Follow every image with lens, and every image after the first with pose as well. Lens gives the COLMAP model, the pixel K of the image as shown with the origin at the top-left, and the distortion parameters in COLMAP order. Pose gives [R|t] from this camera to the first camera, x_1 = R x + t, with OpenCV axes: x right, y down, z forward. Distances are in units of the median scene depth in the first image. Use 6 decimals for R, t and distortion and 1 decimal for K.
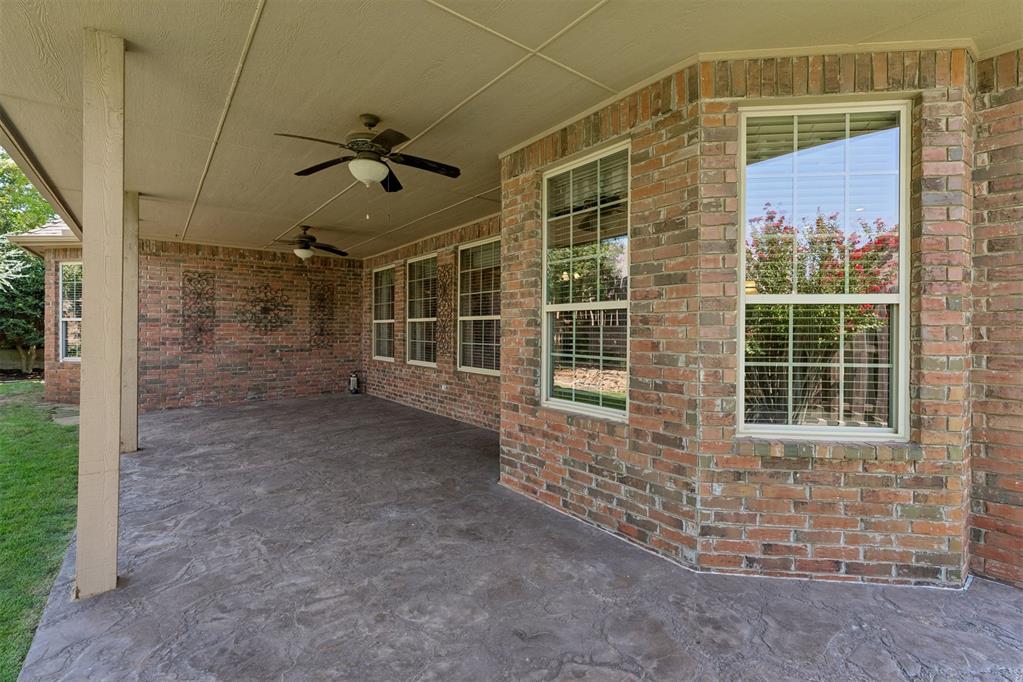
lens RADIAL K [[466.9, 0, 511.3], [0, 466.9, 333.2], [0, 0, 1]] dist [-0.004538, -0.000069]
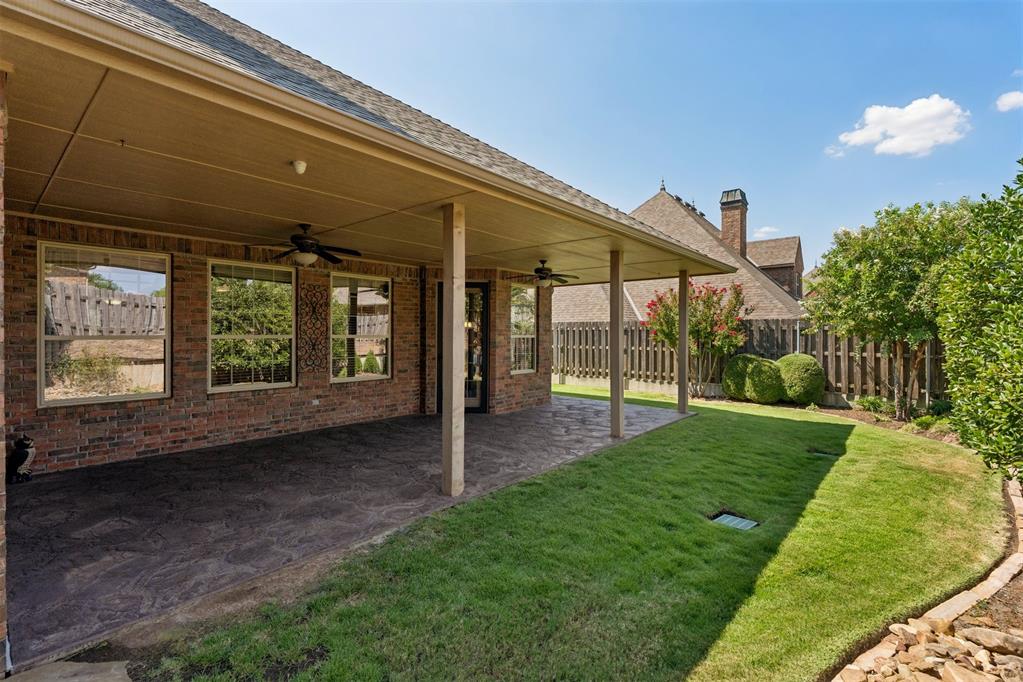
lens RADIAL K [[466.9, 0, 511.6], [0, 466.9, 337.1], [0, 0, 1]] dist [-0.004538, -0.000069]
pose [[-0.198532, -0.009486, 0.980048, -1.286758], [0.003548, 0.999940, 0.010398, -0.040345], [-0.980088, 0.005542, -0.198486, 0.789268]]
